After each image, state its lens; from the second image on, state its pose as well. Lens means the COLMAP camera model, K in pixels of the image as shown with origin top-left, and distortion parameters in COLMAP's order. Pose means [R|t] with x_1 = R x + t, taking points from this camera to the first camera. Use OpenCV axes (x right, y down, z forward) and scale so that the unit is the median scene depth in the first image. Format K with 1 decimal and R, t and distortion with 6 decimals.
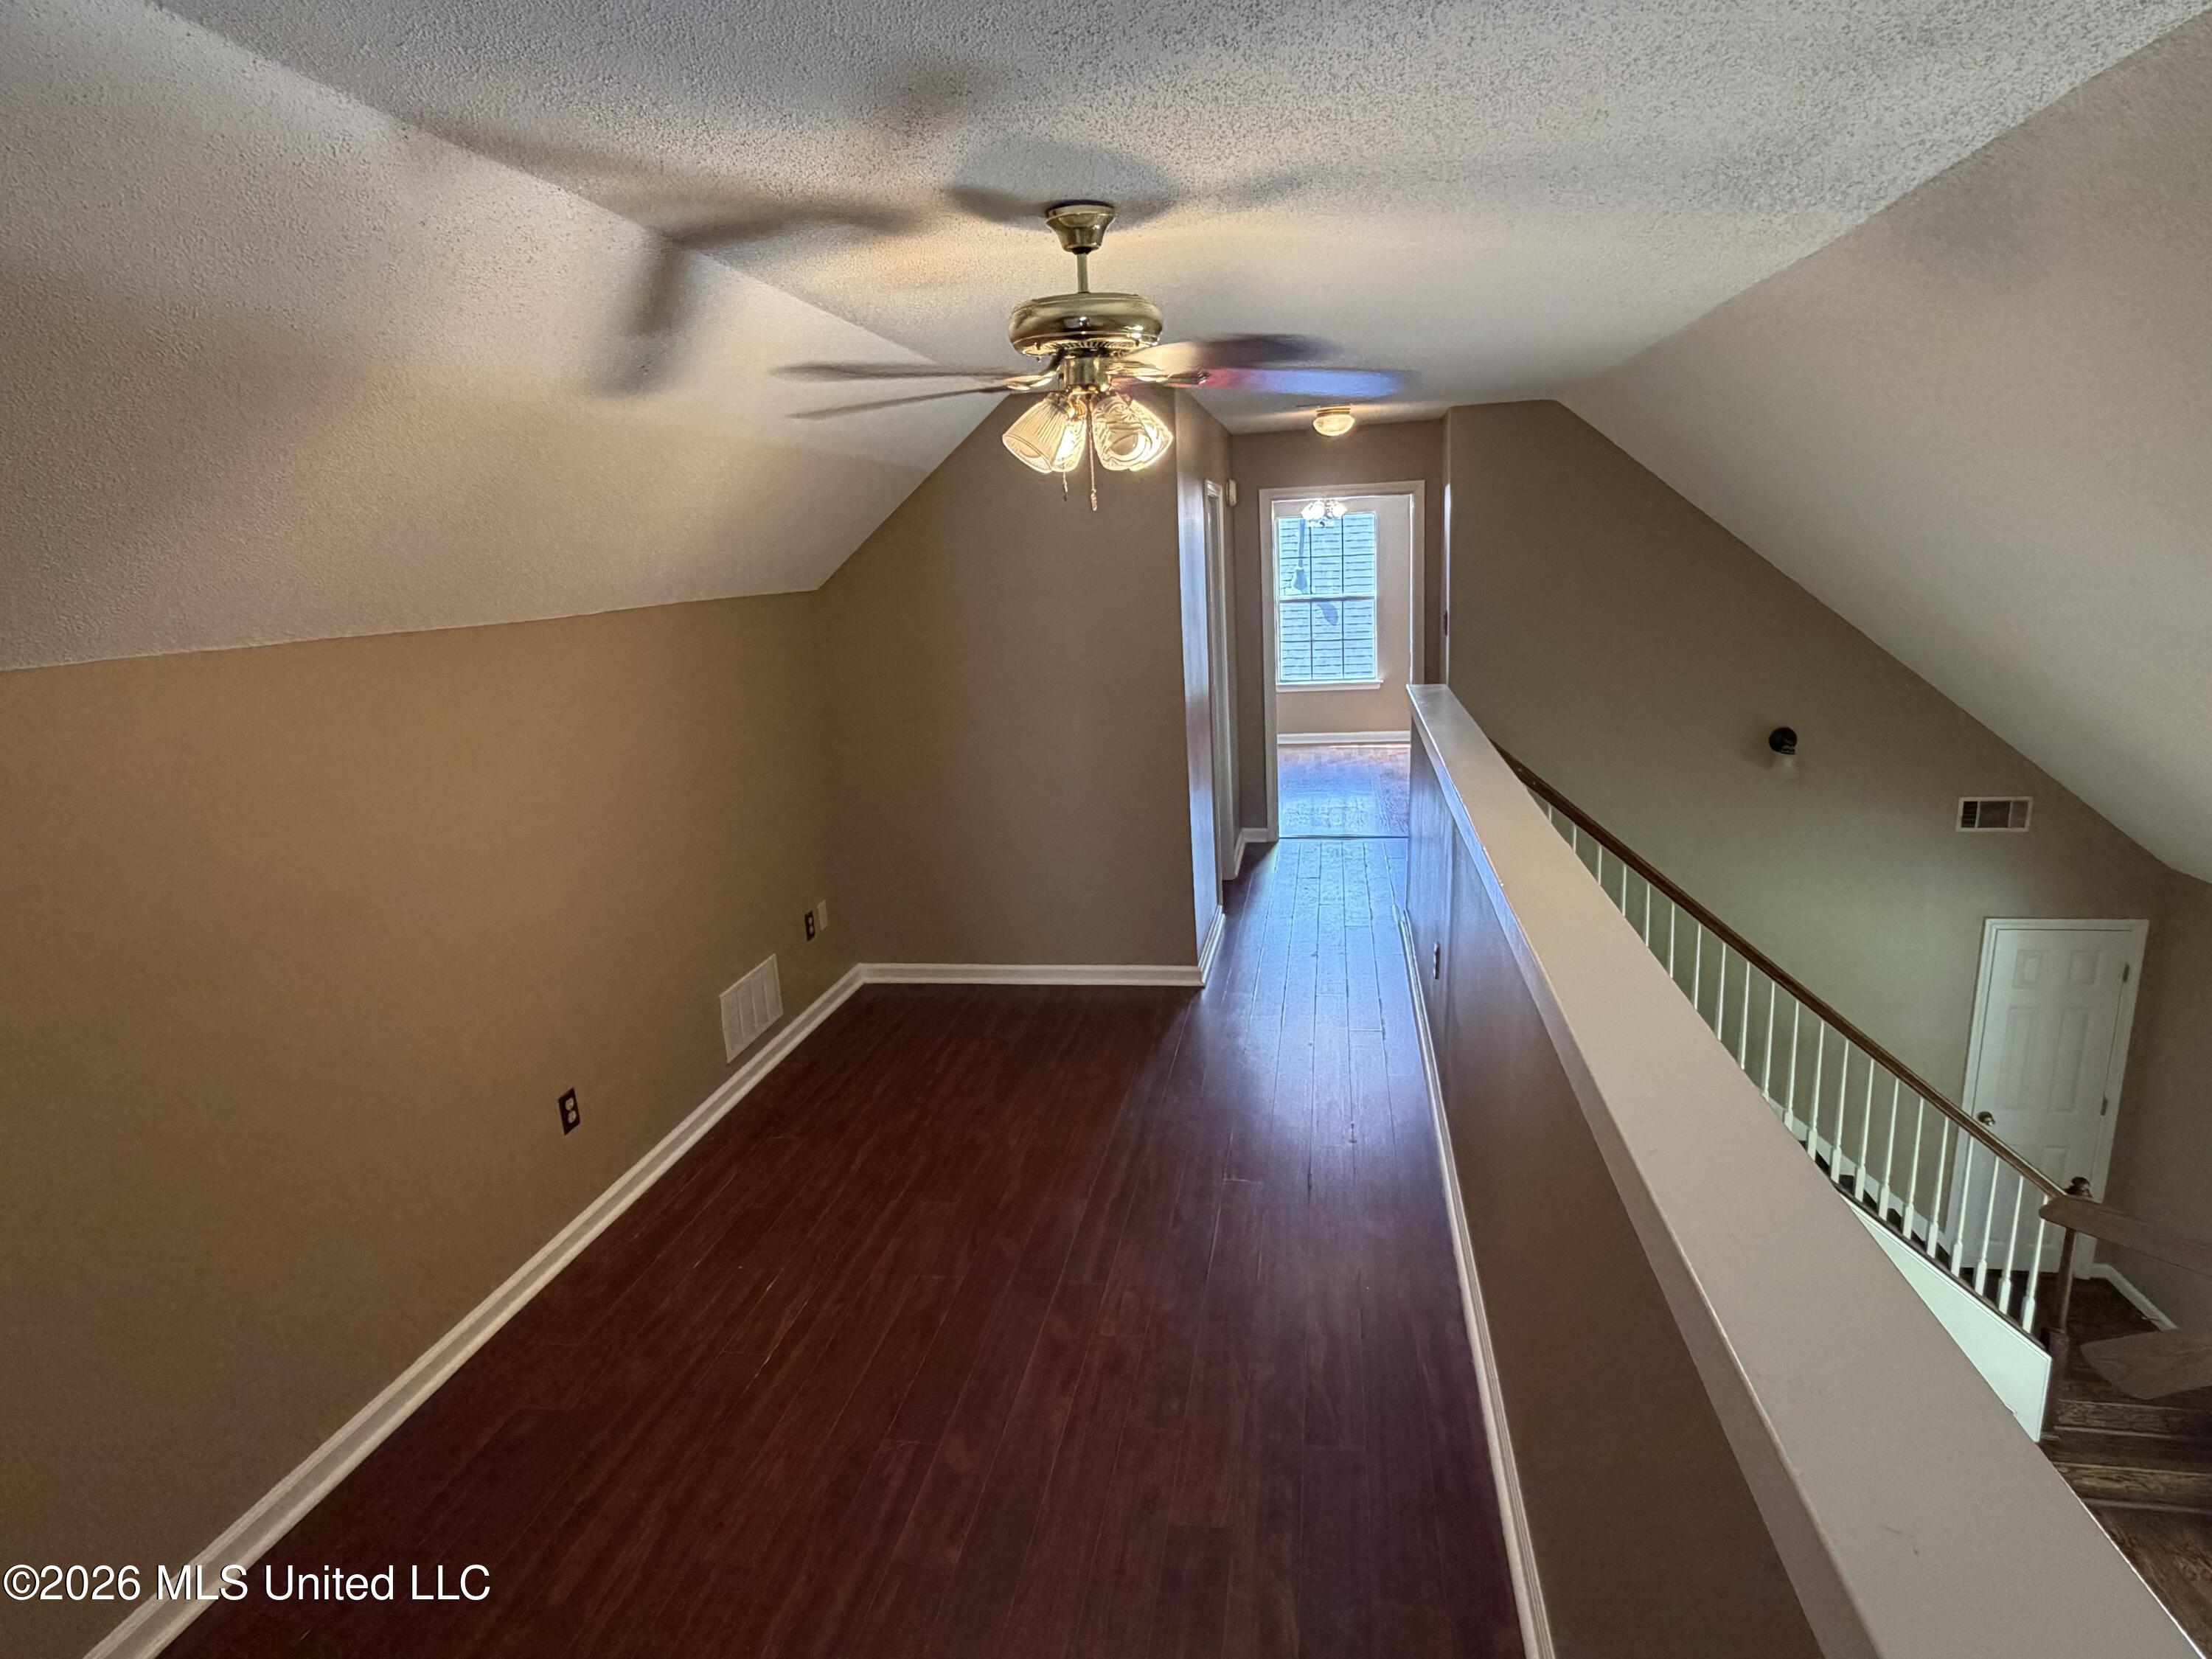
lens RADIAL K [[1252.8, 0, 1104.6], [0, 1252.8, 826.7], [0, 0, 1]] dist [-0.003818, 0.001631]
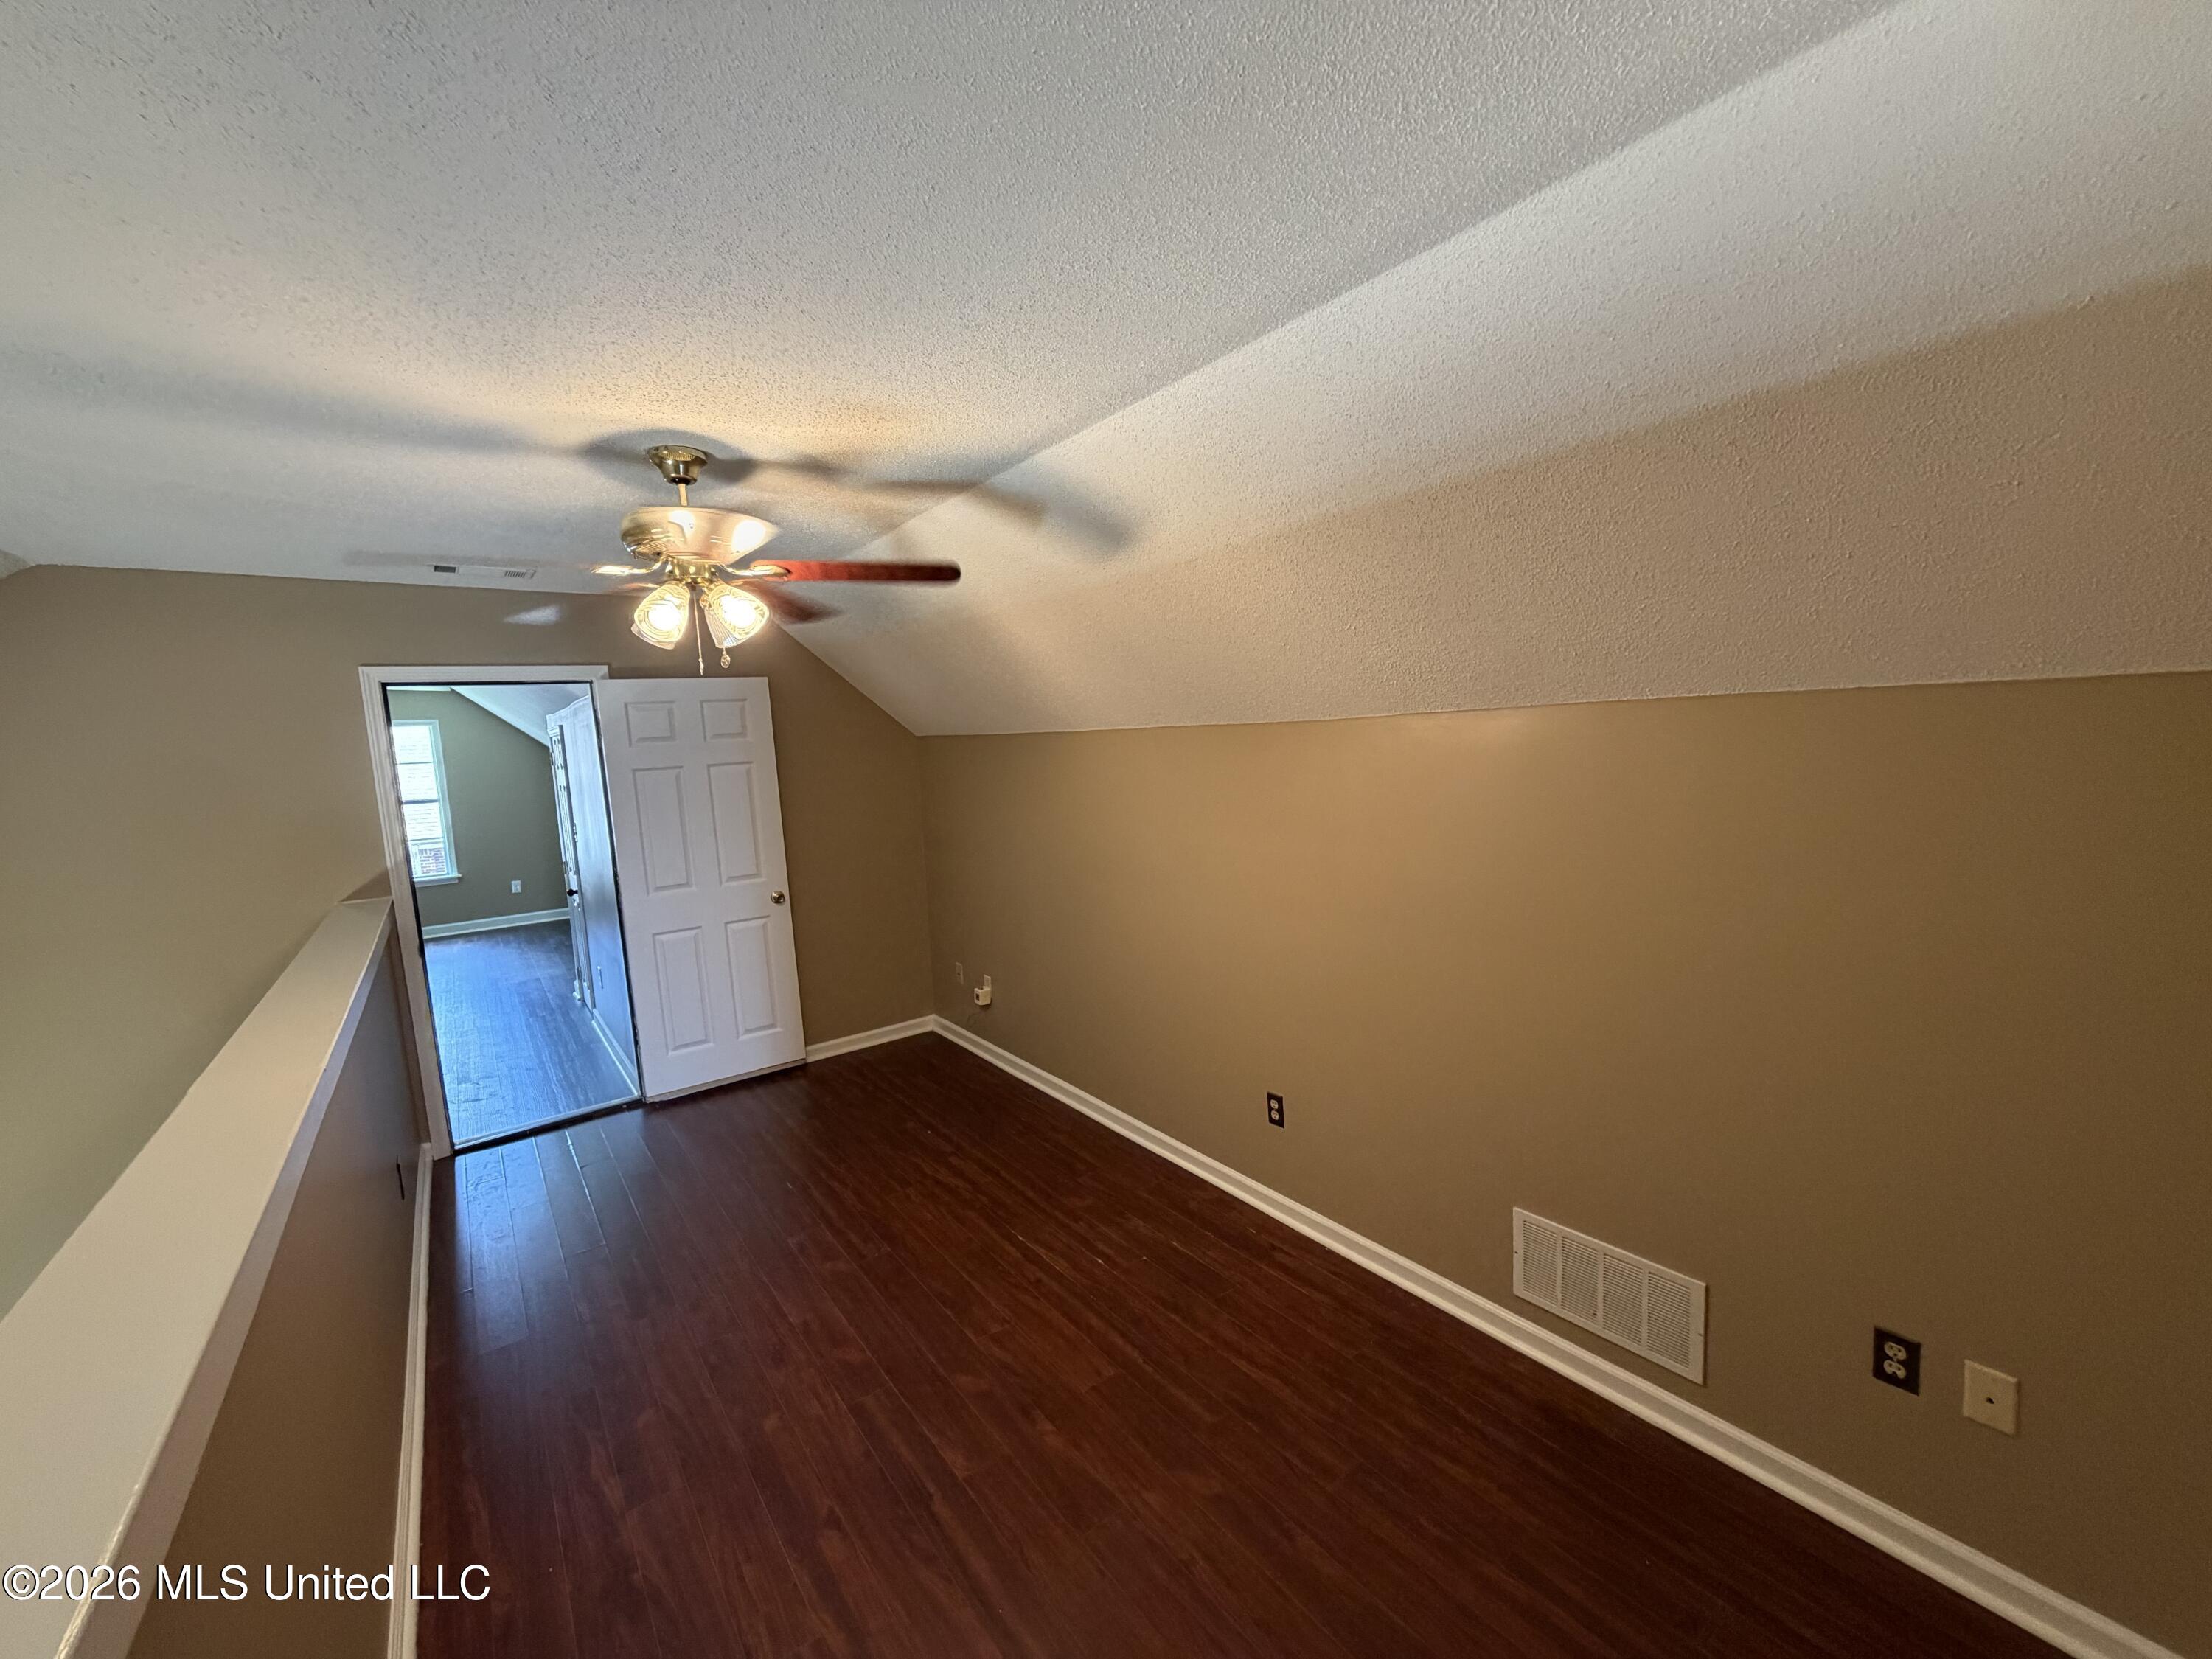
lens RADIAL K [[882.0, 0, 1102.9], [0, 882.0, 829.4], [0, 0, 1]] dist [-0.000765, 0.000133]
pose [[-0.683475, 0.166175, -0.710807, 0.270721], [-0.074016, 0.952950, 0.293954, -0.288518], [0.726211, 0.253521, -0.639018, 1.390957]]
